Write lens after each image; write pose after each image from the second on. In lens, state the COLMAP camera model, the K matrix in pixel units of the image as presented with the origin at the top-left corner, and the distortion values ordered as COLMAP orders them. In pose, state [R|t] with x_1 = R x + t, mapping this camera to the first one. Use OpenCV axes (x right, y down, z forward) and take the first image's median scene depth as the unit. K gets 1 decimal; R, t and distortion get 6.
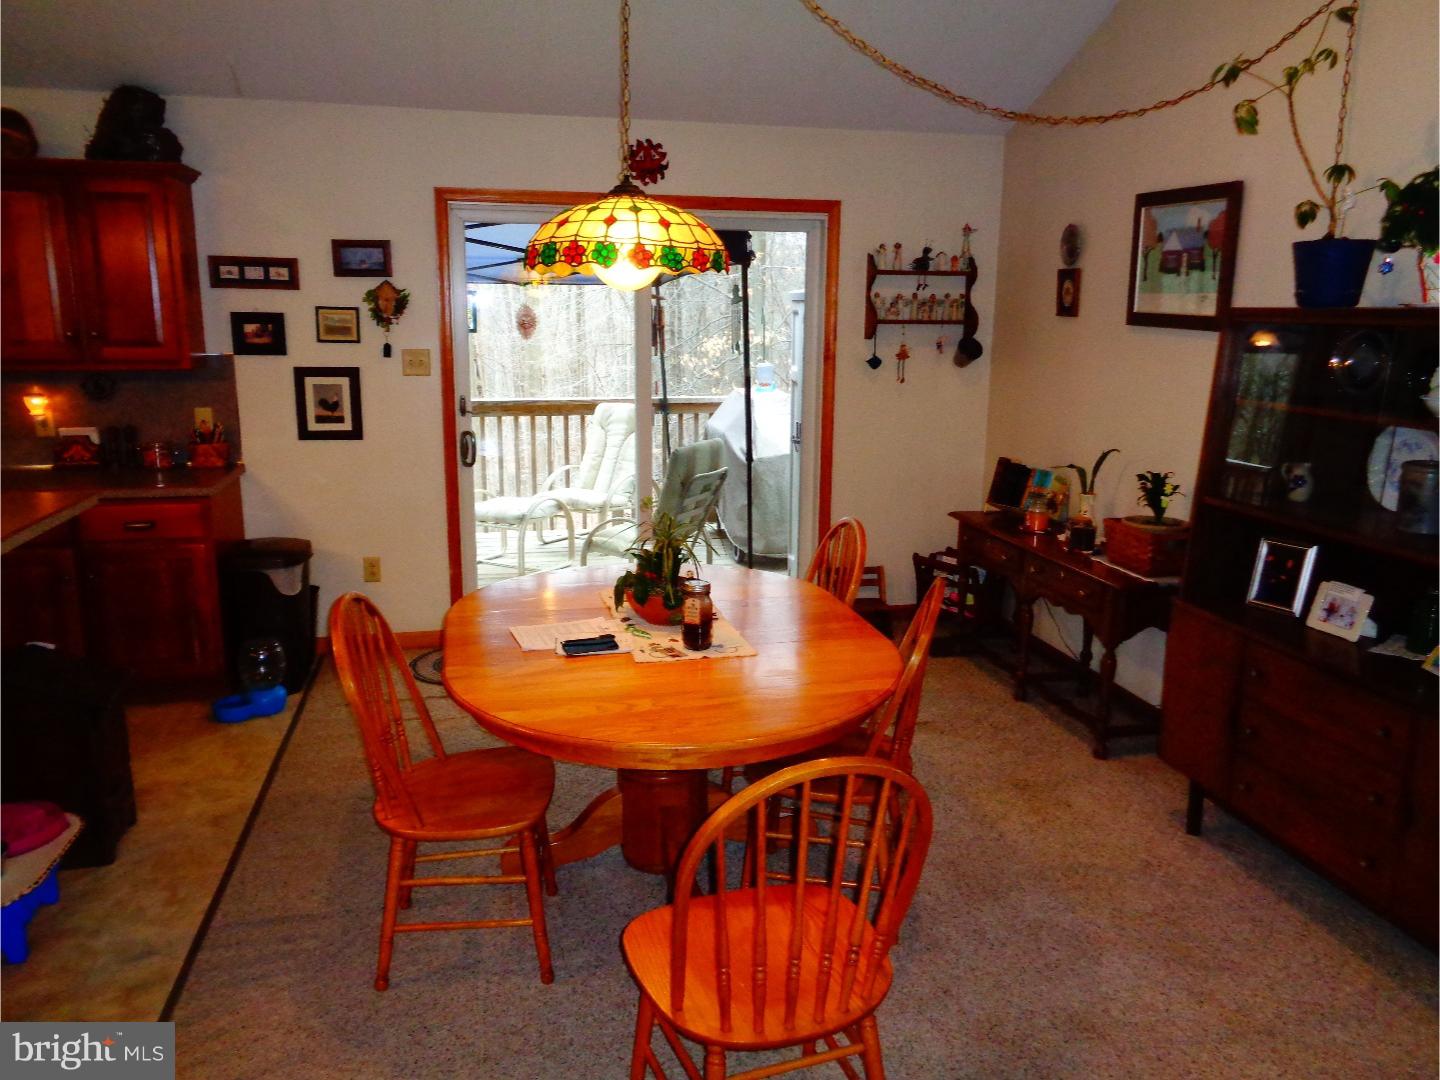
lens RADIAL K [[1073.6, 0, 720.0], [0, 1073.6, 540.0], [0, 0, 1]] dist [-0.003916, 0.008285]
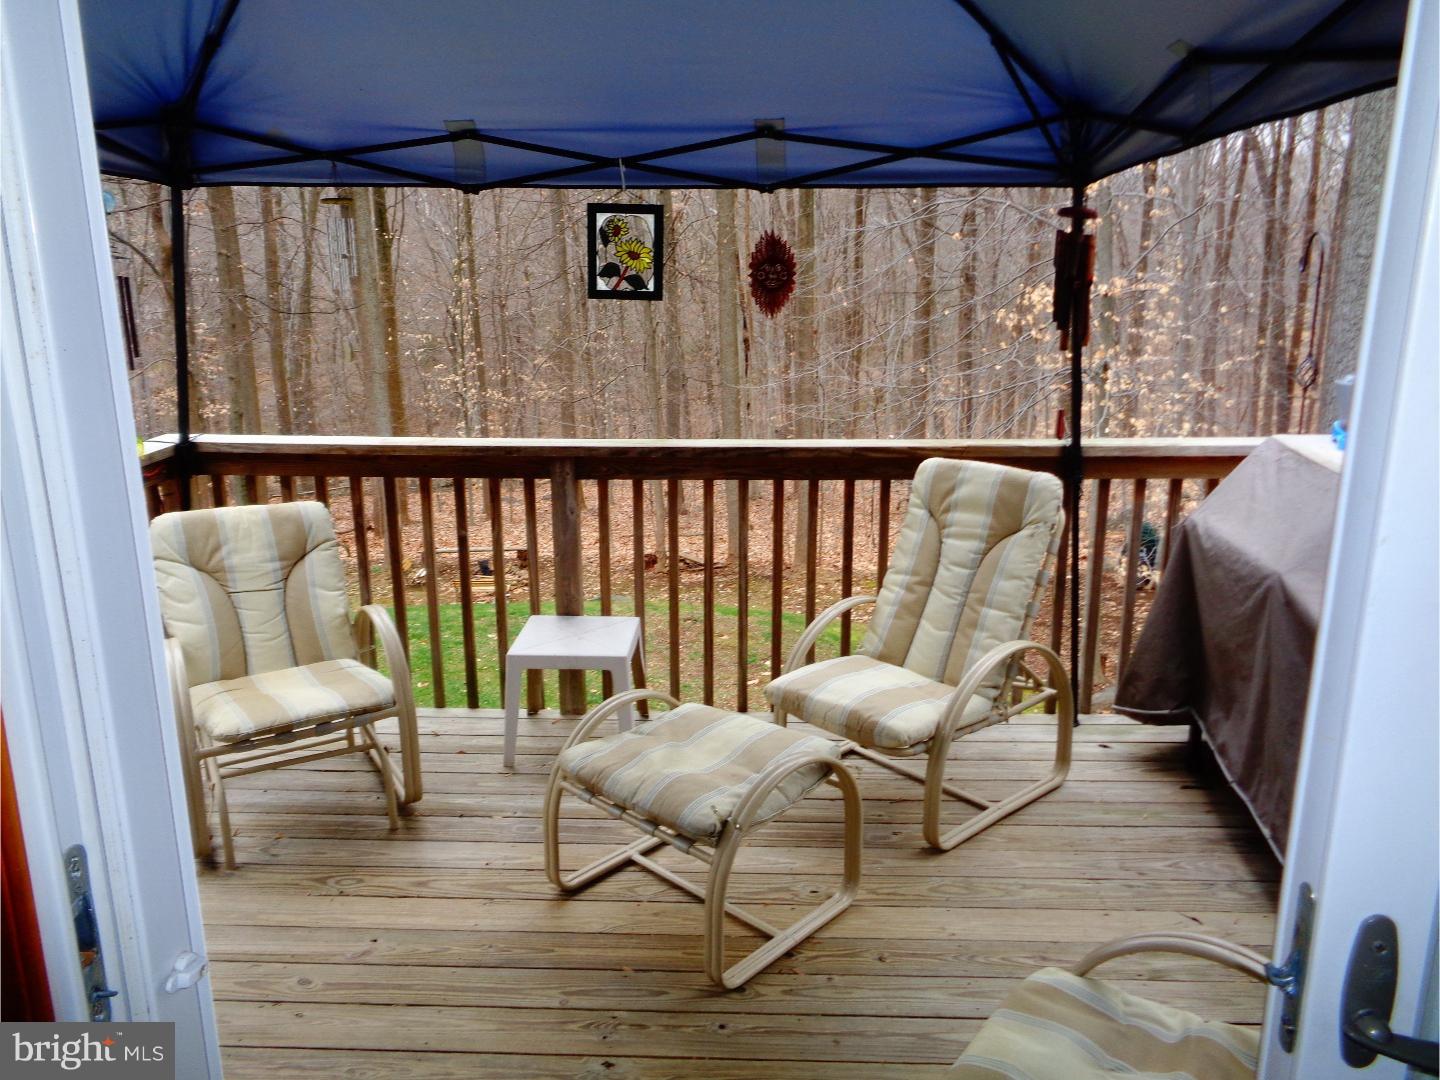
lens RADIAL K [[1073.6, 0, 720.0], [0, 1073.6, 540.0], [0, 0, 1]] dist [-0.003916, 0.008285]
pose [[0.969054, 0.050611, -0.241605, -0.085415], [-0.038435, 0.997754, 0.054852, -0.113849], [0.243839, -0.043869, 0.968823, 0.544712]]
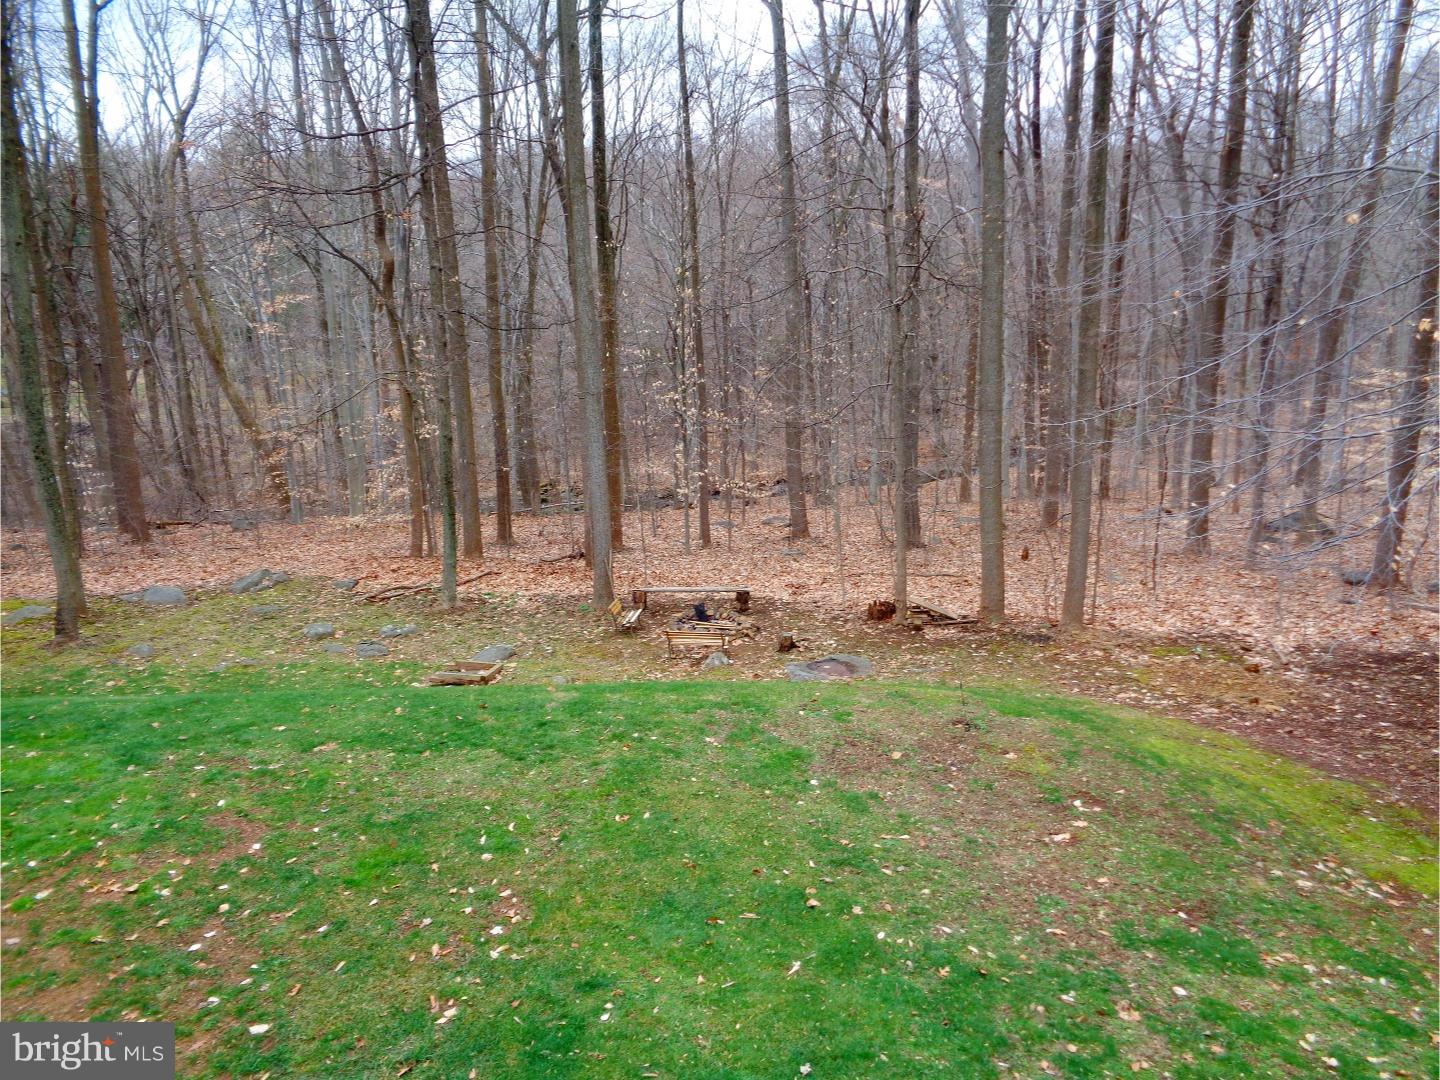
lens RADIAL K [[1073.6, 0, 720.0], [0, 1073.6, 540.0], [0, 0, 1]] dist [-0.003916, 0.008285]
pose [[0.901456, 0.073319, -0.426617, -0.113585], [-0.054227, 0.996915, 0.056747, -0.123810], [0.429462, -0.028020, 0.902650, 0.598210]]
